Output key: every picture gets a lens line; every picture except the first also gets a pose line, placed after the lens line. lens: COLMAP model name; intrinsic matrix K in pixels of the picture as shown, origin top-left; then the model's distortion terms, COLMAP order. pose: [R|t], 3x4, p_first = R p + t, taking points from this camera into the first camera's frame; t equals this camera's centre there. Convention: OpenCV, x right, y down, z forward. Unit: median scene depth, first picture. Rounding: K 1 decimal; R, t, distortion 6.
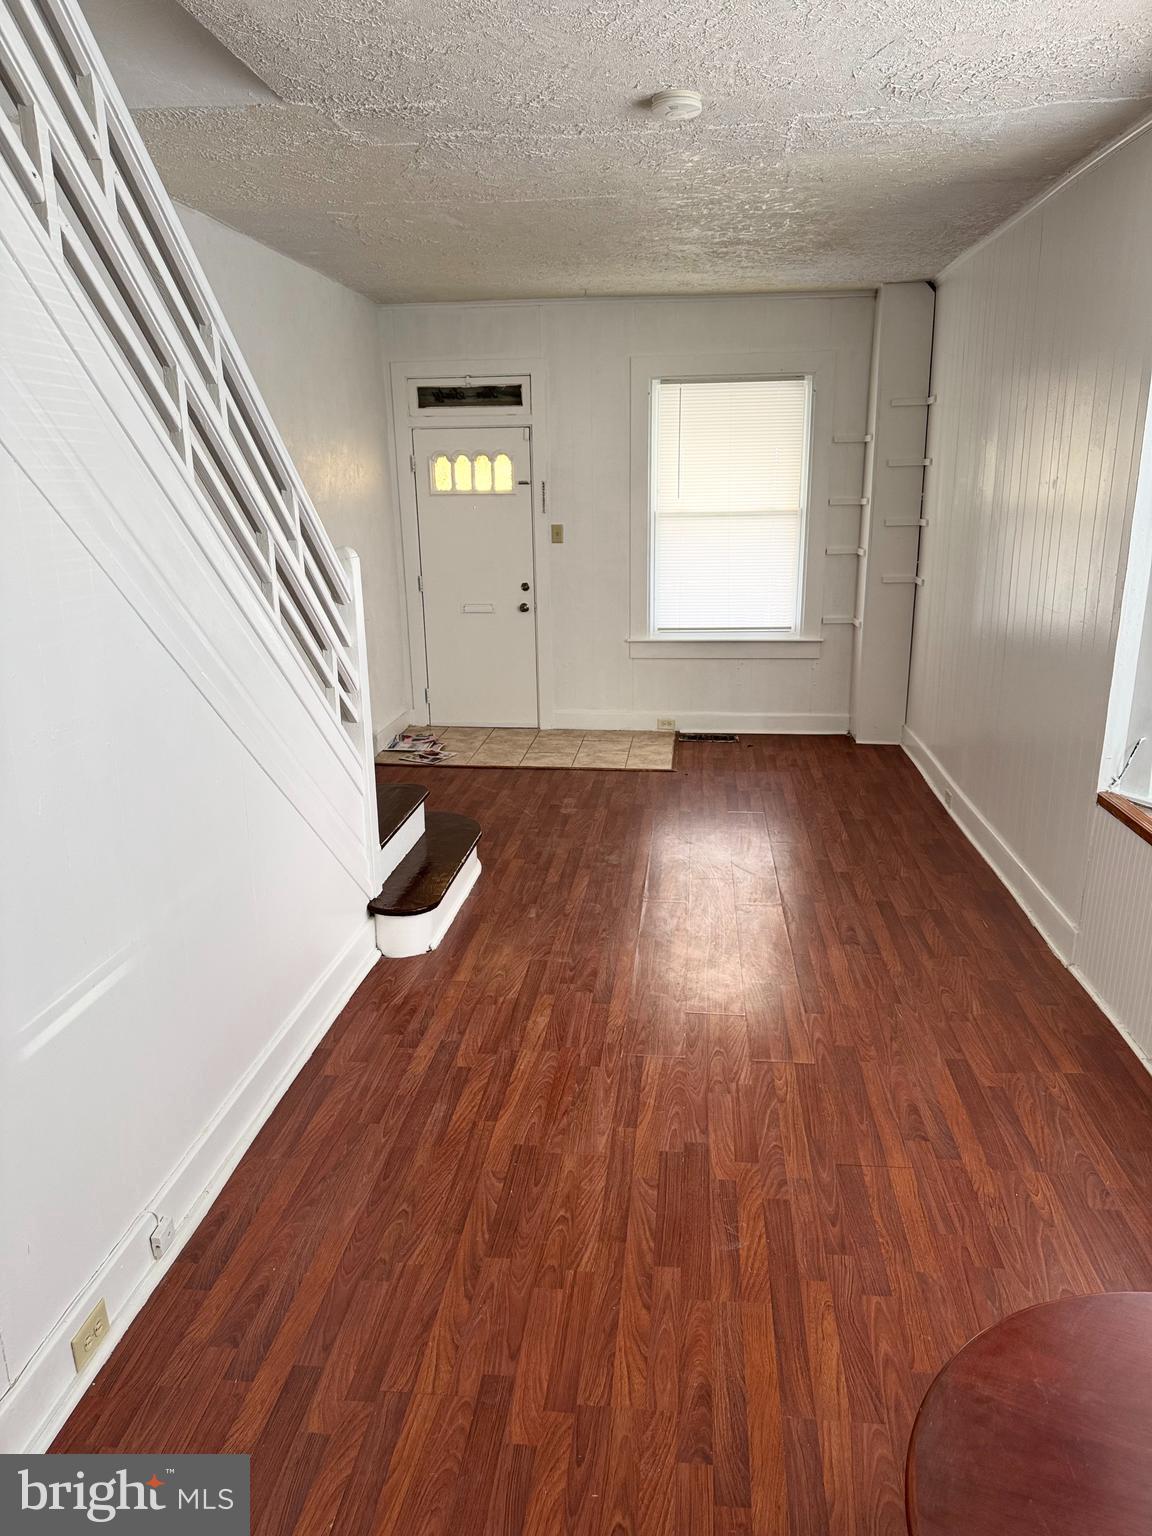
lens RADIAL K [[1034.0, 0, 576.0], [0, 1034.0, 768.0], [0, 0, 1]] dist [-0.000964, -0.002361]
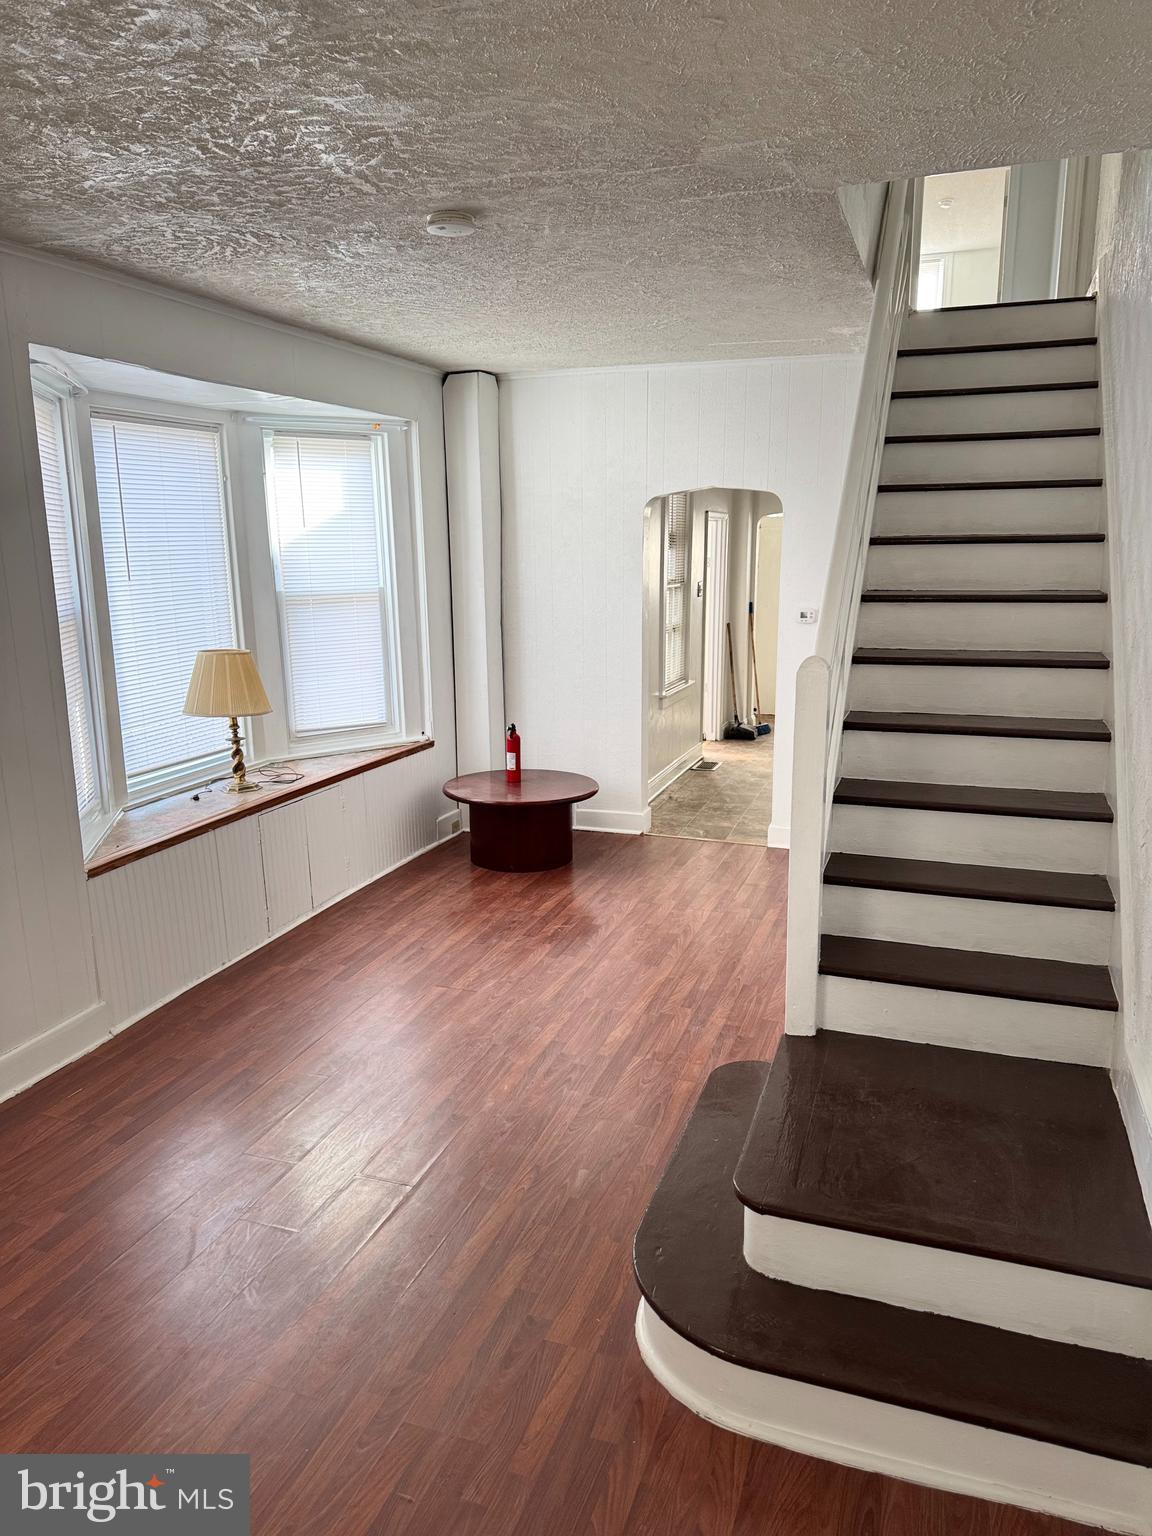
lens RADIAL K [[1034.0, 0, 576.0], [0, 1034.0, 768.0], [0, 0, 1]] dist [-0.000964, -0.002361]
pose [[-0.973208, -0.023232, 0.228749, -0.236707], [0.083428, 0.891401, 0.445470, -0.516865], [-0.214256, 0.452619, -0.865581, 1.810729]]
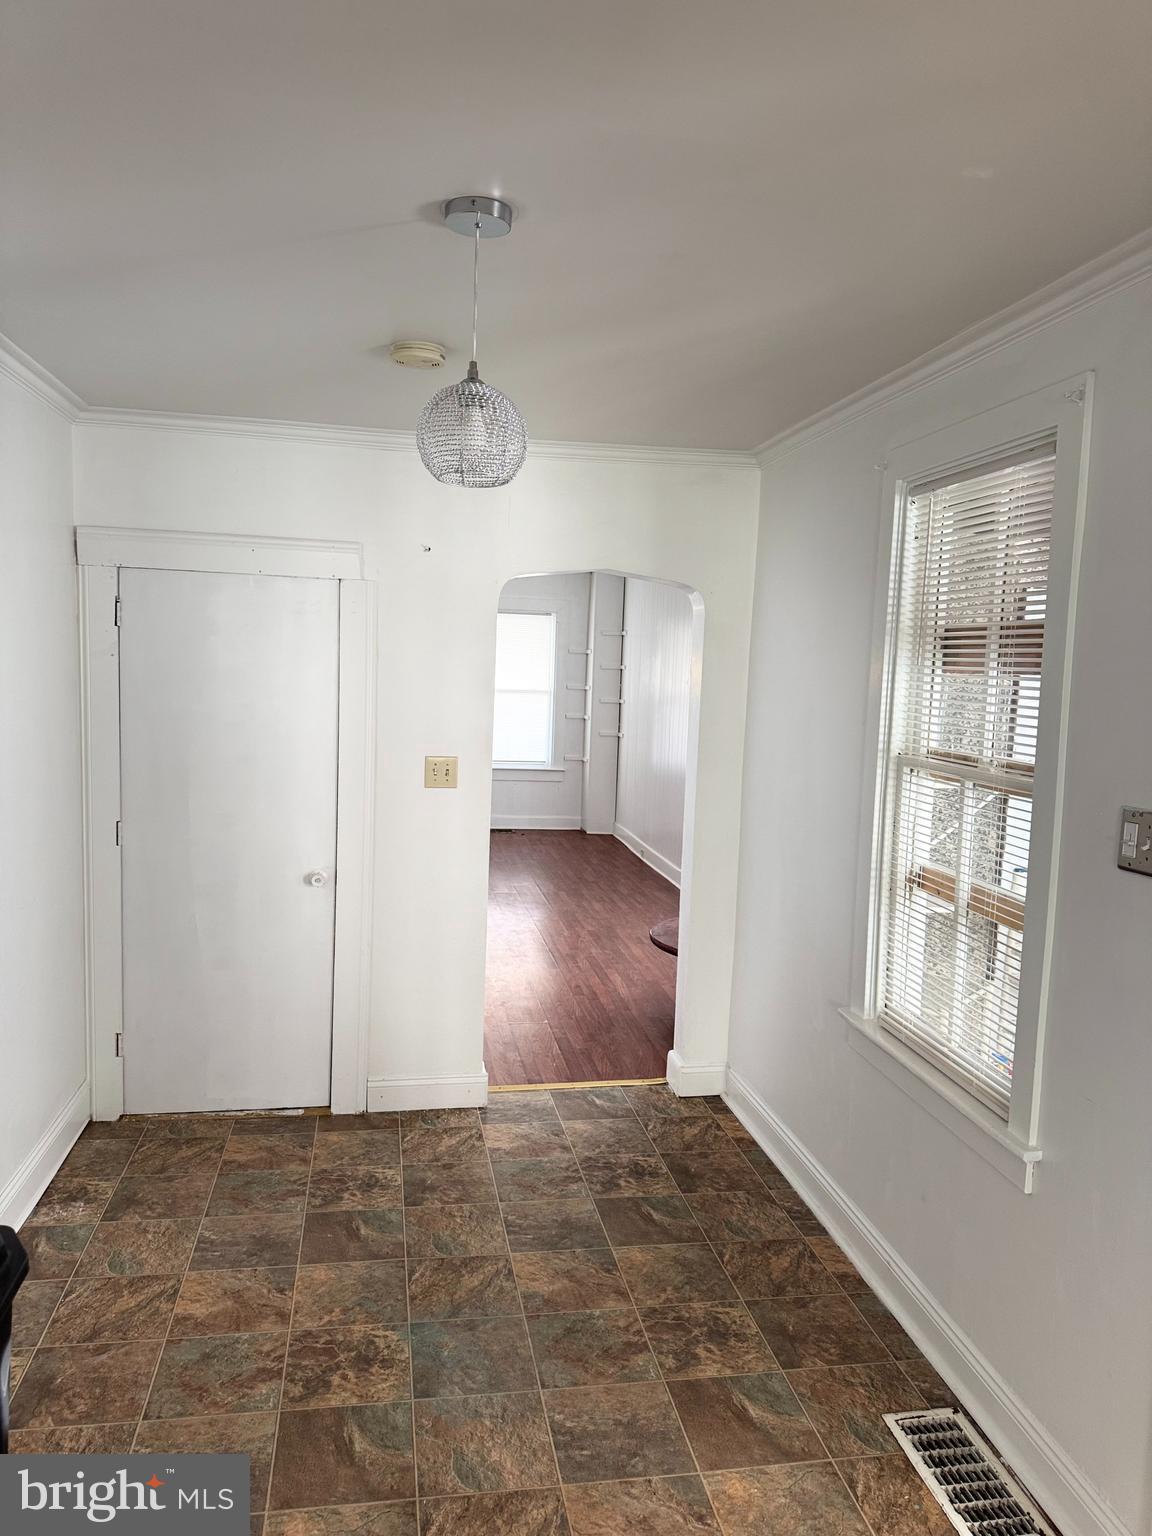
lens RADIAL K [[1034.0, 0, 576.0], [0, 1034.0, 768.0], [0, 0, 1]] dist [-0.000964, -0.002361]
pose [[0.956779, 0.021892, 0.289990, -0.407415], [0.028885, 0.985078, -0.169669, 0.282474], [-0.289377, 0.170712, 0.941870, -1.009763]]
